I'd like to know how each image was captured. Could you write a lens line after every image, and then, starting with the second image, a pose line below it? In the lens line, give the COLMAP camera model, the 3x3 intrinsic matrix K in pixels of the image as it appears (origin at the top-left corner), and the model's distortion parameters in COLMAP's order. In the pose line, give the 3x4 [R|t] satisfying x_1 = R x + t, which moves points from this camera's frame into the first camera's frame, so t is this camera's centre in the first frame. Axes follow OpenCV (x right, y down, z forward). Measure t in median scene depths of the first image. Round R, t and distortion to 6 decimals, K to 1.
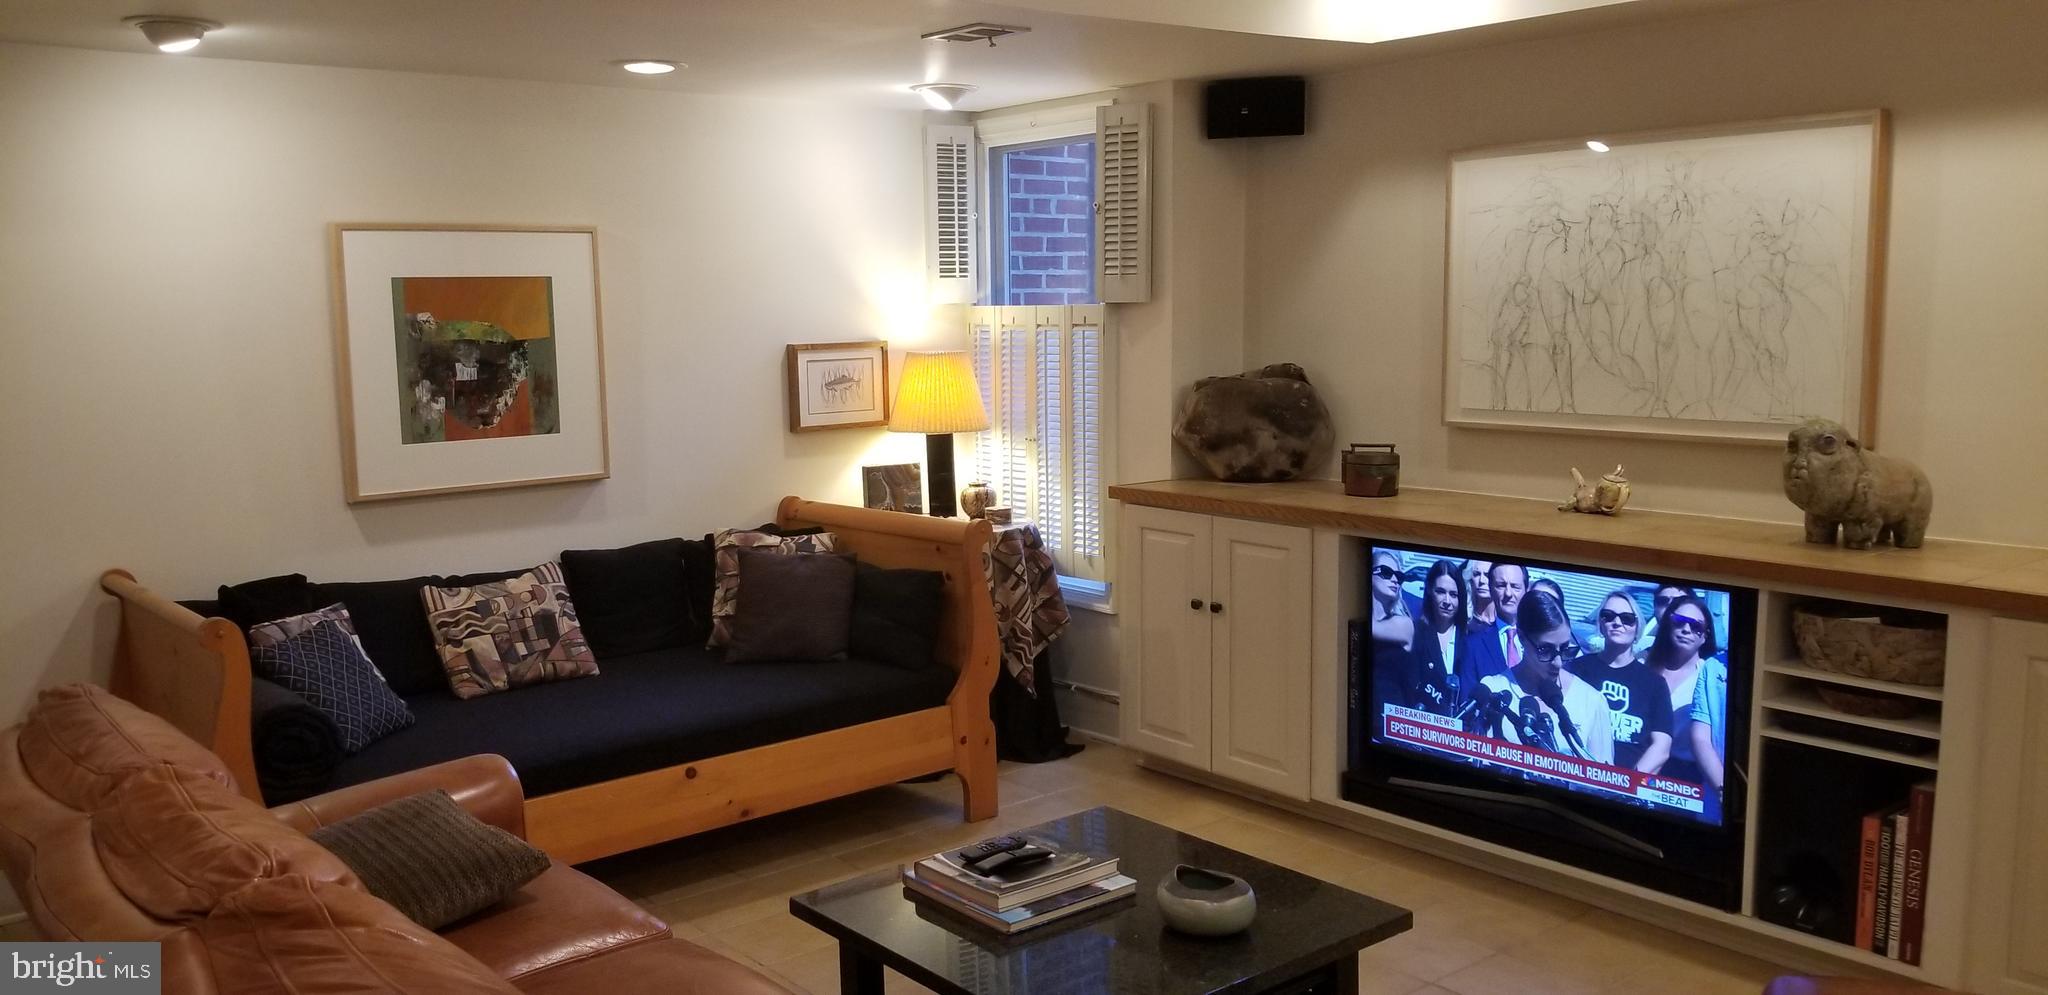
lens RADIAL K [[1644.3, 0, 1012.4], [0, 1644.3, 508.2], [0, 0, 1]] dist [0.077138, -0.070981]
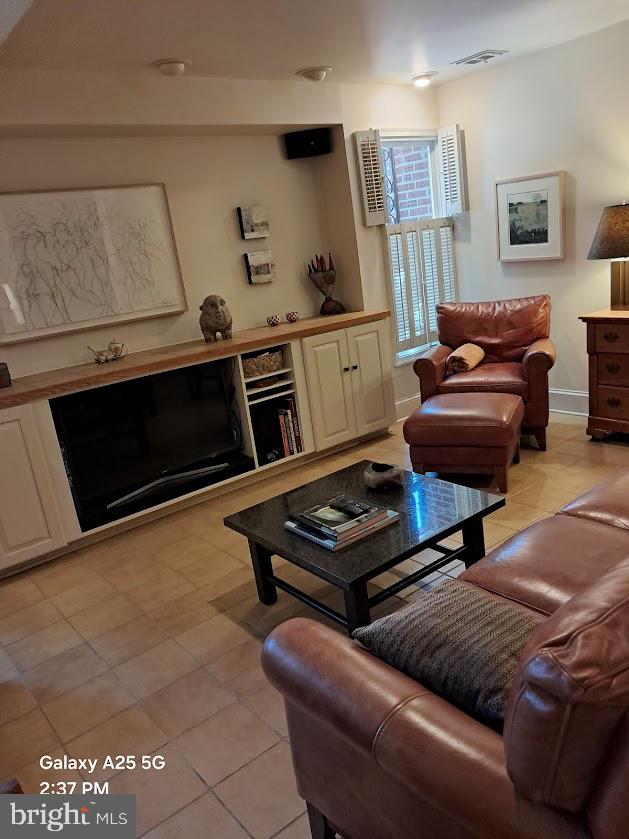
lens RADIAL K [[655.0, 0, 320.1], [0, 655.0, 443.7], [0, 0, 1]] dist [0.013322, -0.042992]
pose [[0.026758, -0.300487, 0.953411, -0.686663], [0.246966, 0.926175, 0.284971, -0.099434], [-0.968655, 0.227835, 0.098992, 0.847938]]
